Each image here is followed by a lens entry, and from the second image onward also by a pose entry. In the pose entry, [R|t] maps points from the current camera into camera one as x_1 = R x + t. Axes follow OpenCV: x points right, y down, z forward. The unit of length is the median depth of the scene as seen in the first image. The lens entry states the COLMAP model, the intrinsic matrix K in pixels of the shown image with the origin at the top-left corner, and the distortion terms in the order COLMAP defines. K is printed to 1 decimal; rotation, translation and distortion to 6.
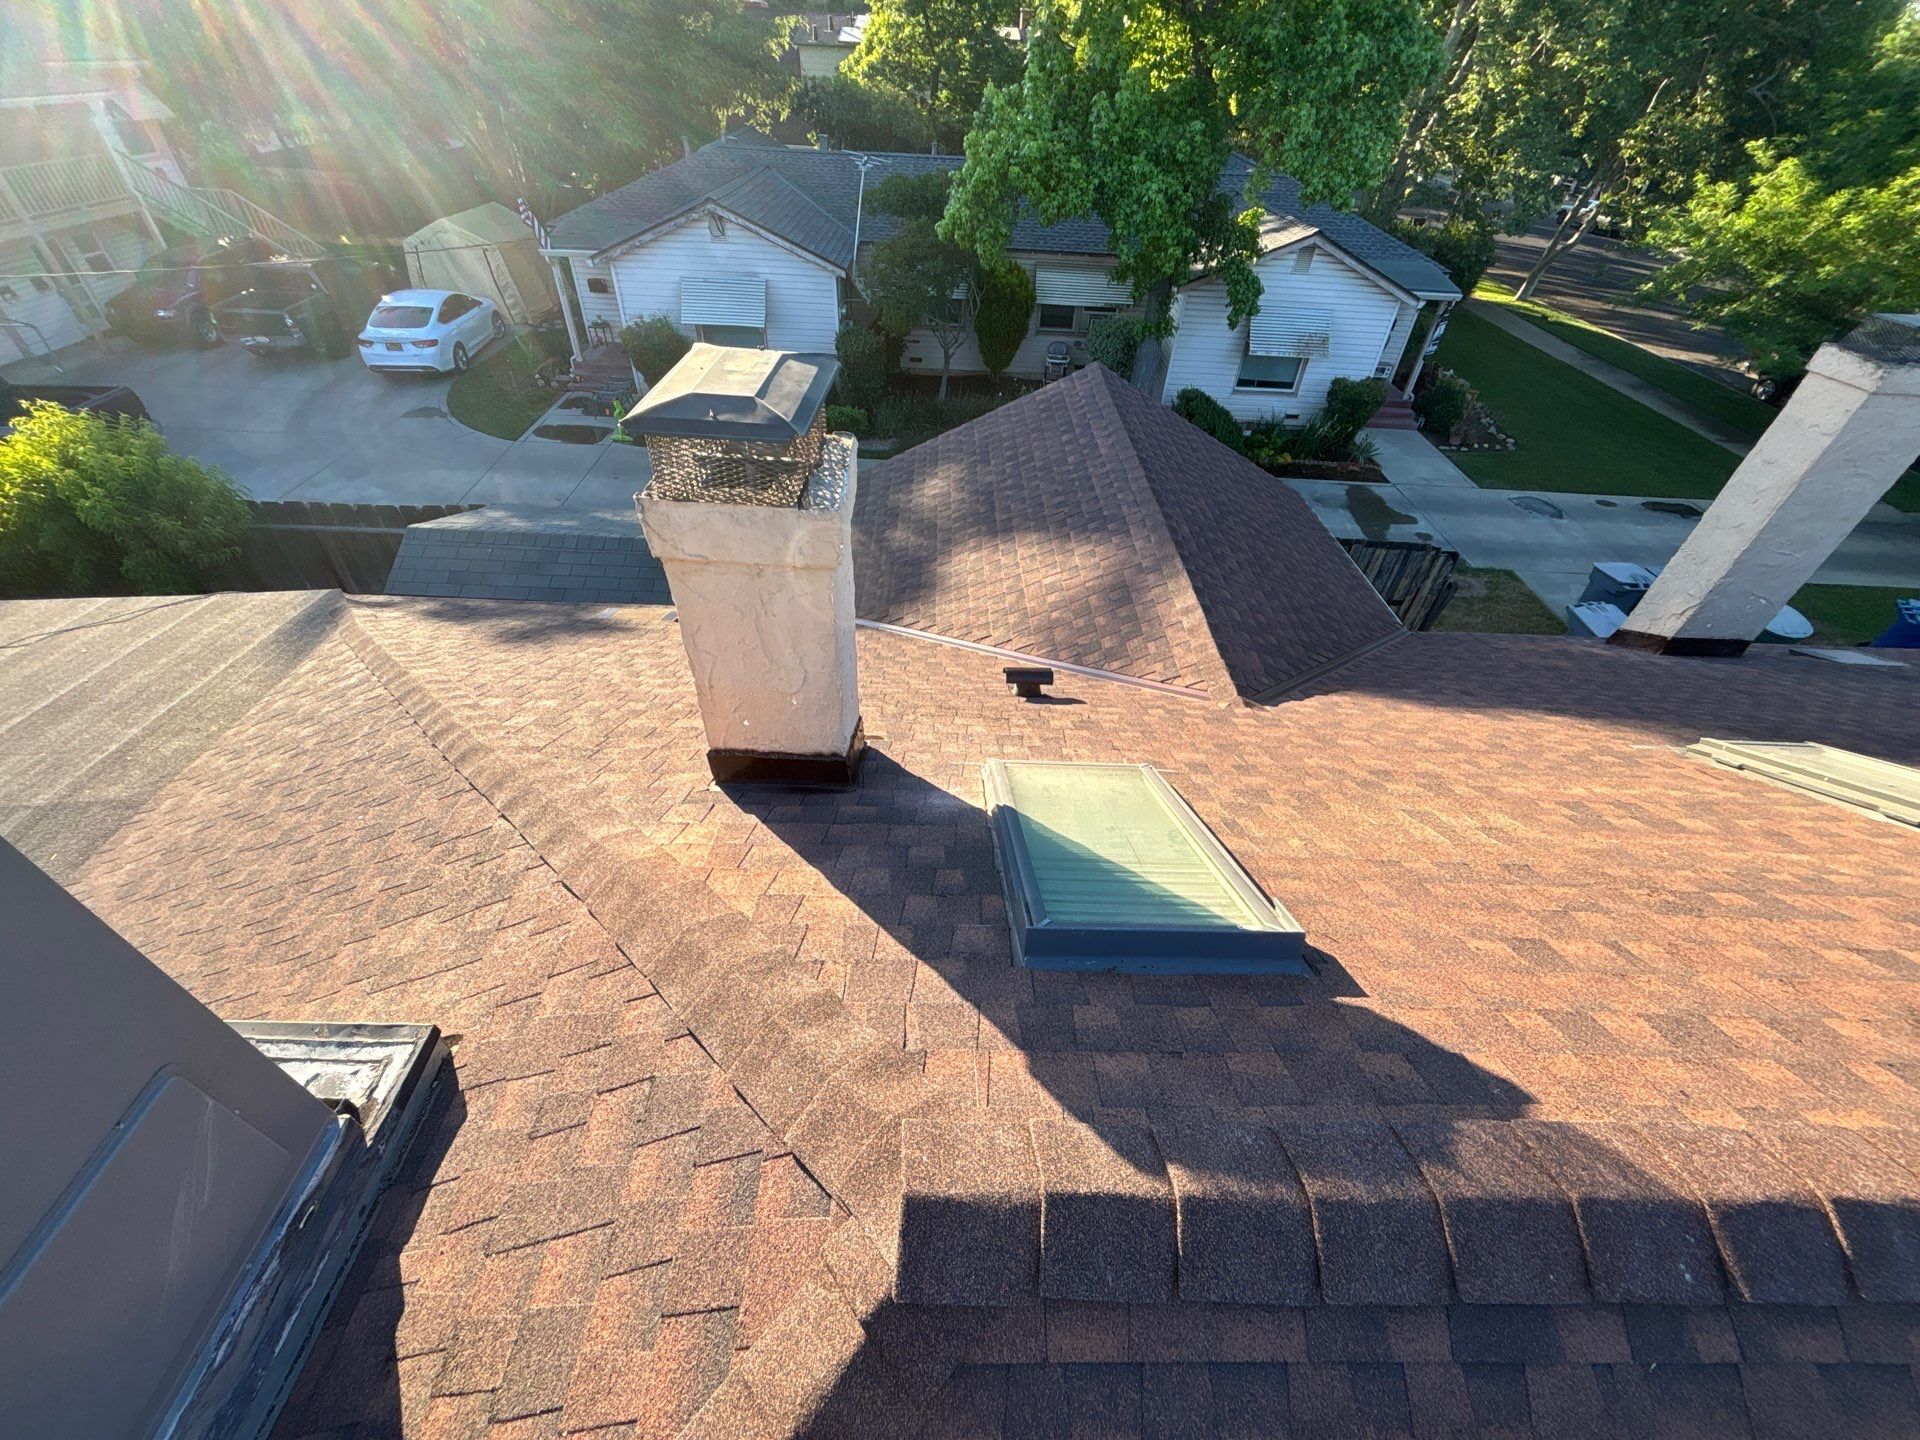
lens RADIAL K [[769.8, 0, 963.2], [0, 769.8, 721.9], [0, 0, 1]] dist [-0.002569, 0.000000]
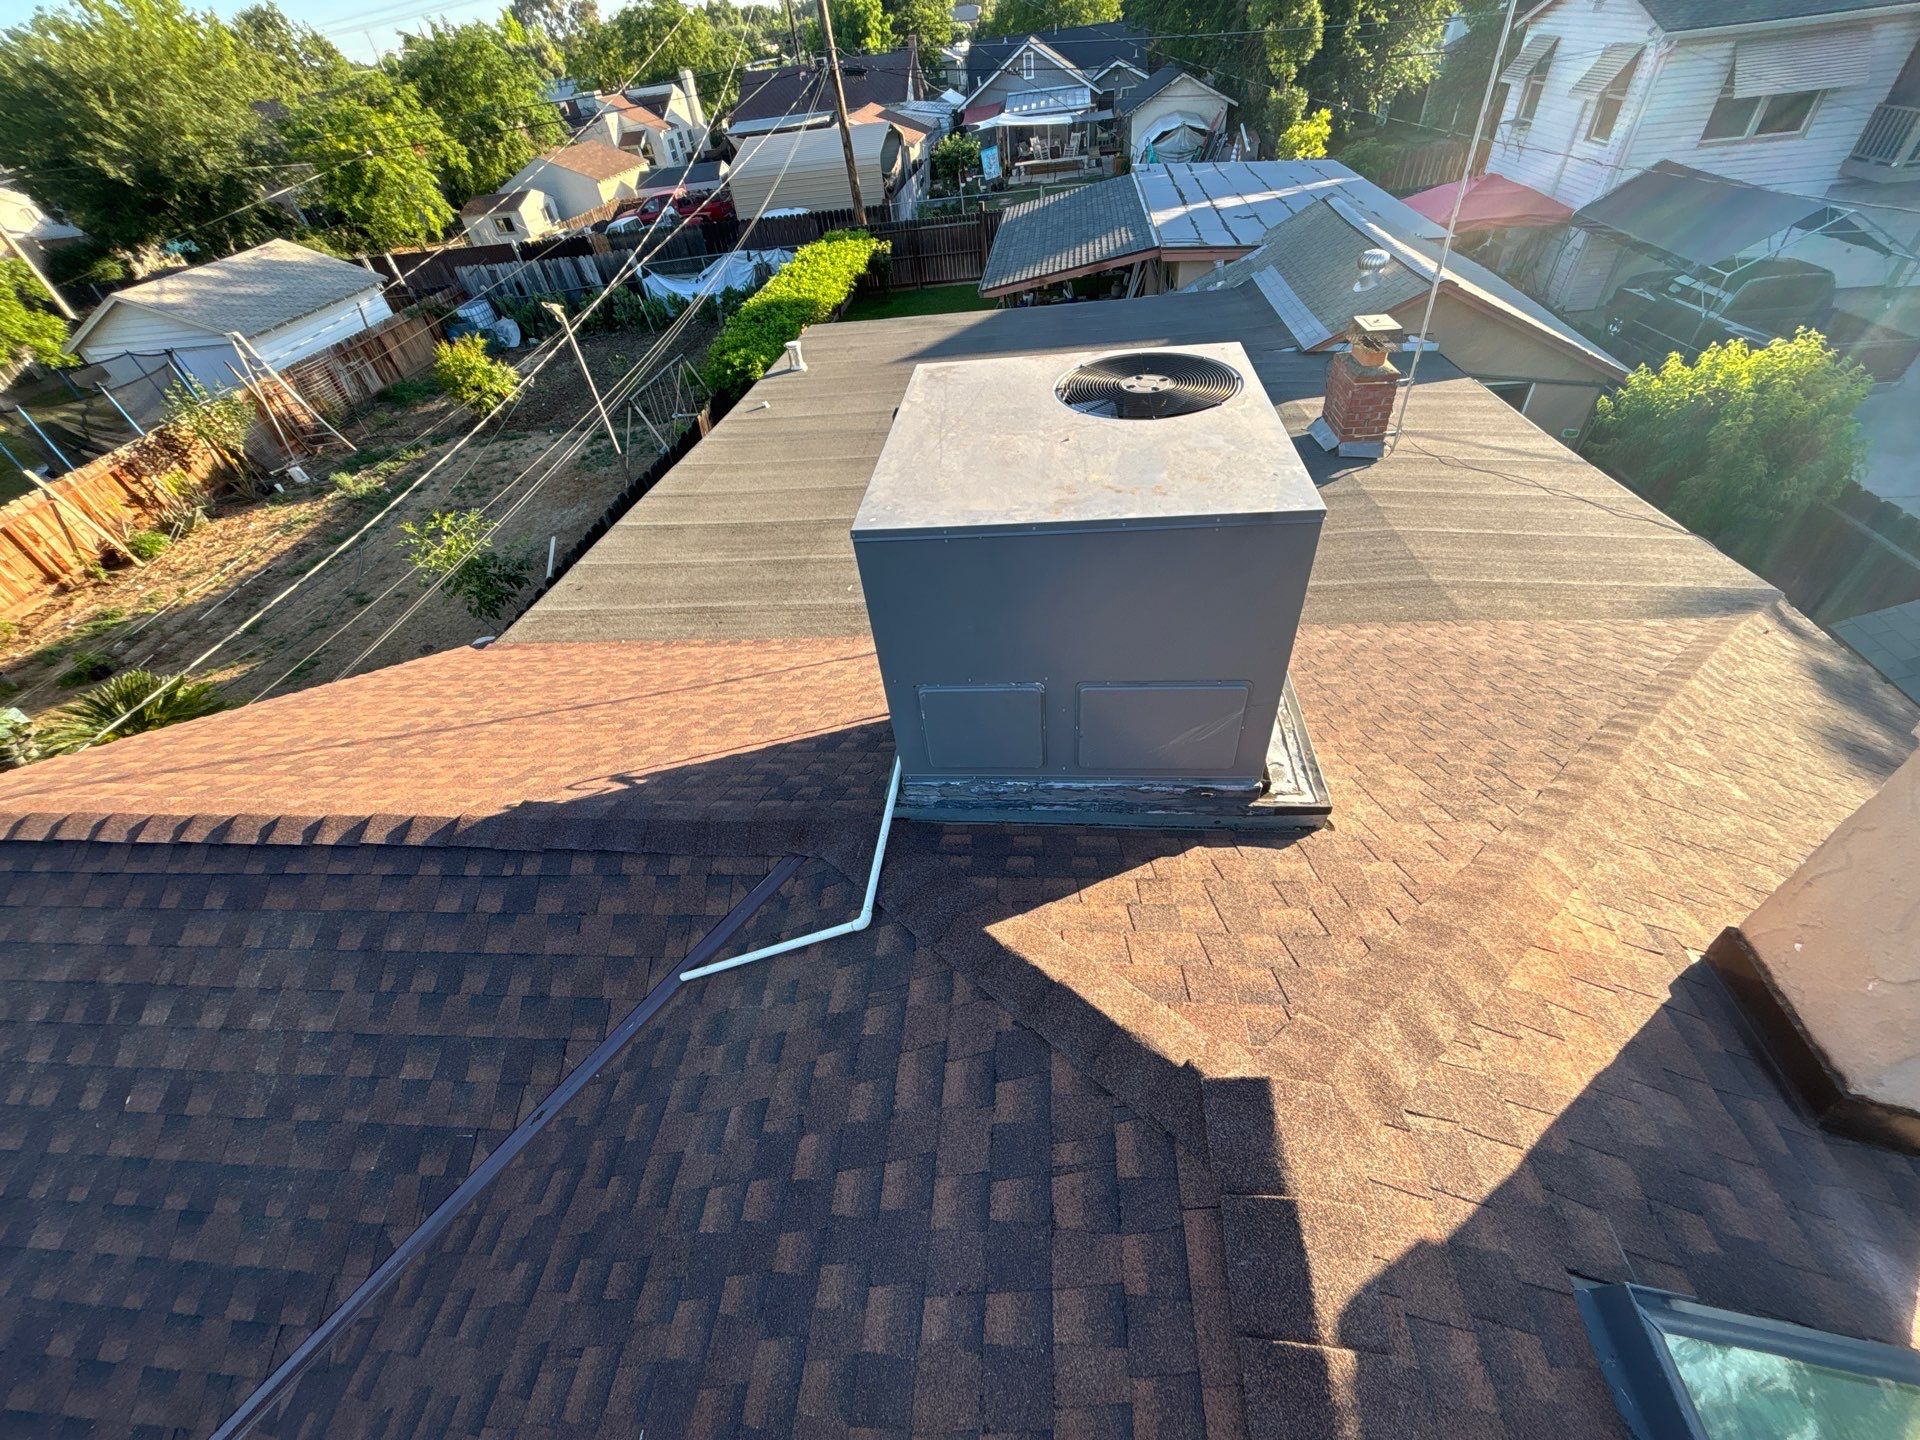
lens RADIAL K [[769.8, 0, 954.3], [0, 769.8, 723.3], [0, 0, 1]] dist [-0.002569, 0.000000]
pose [[-0.109532, 0.649454, -0.752471, 0.255545], [-0.585650, 0.569503, 0.576784, -0.075997], [0.803129, 0.503861, 0.317974, -0.068359]]
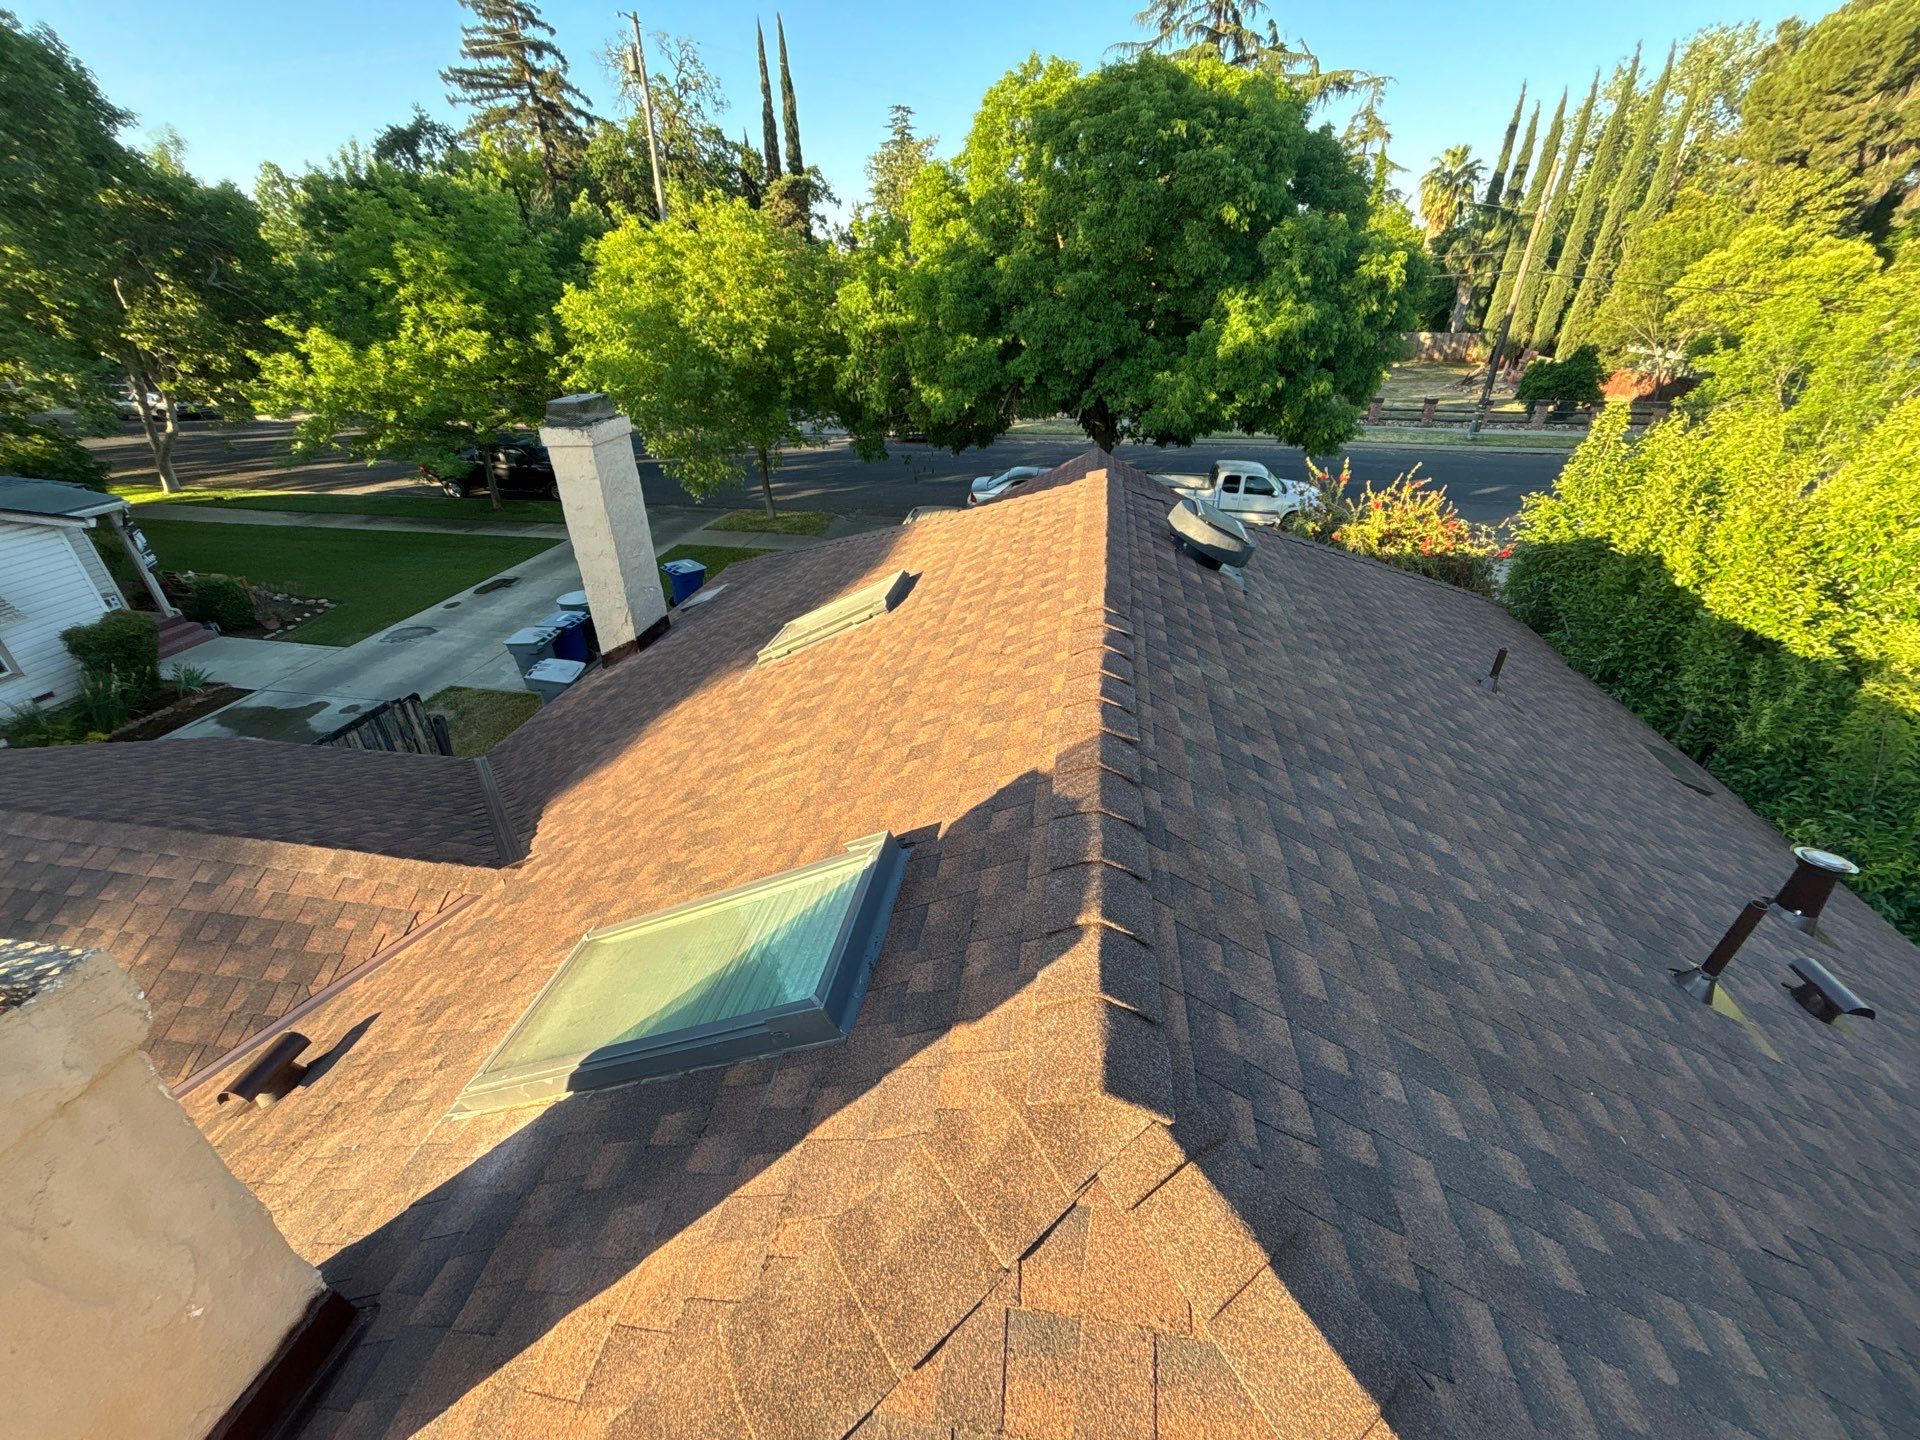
lens RADIAL K [[769.8, 0, 946.1], [0, 769.8, 738.3], [0, 0, 1]] dist [-0.002569, 0.000000]
pose [[0.163057, -0.541764, 0.824563, -0.342861], [0.663871, 0.678496, 0.314513, -0.114858], [-0.729855, 0.496120, 0.470294, 0.162584]]
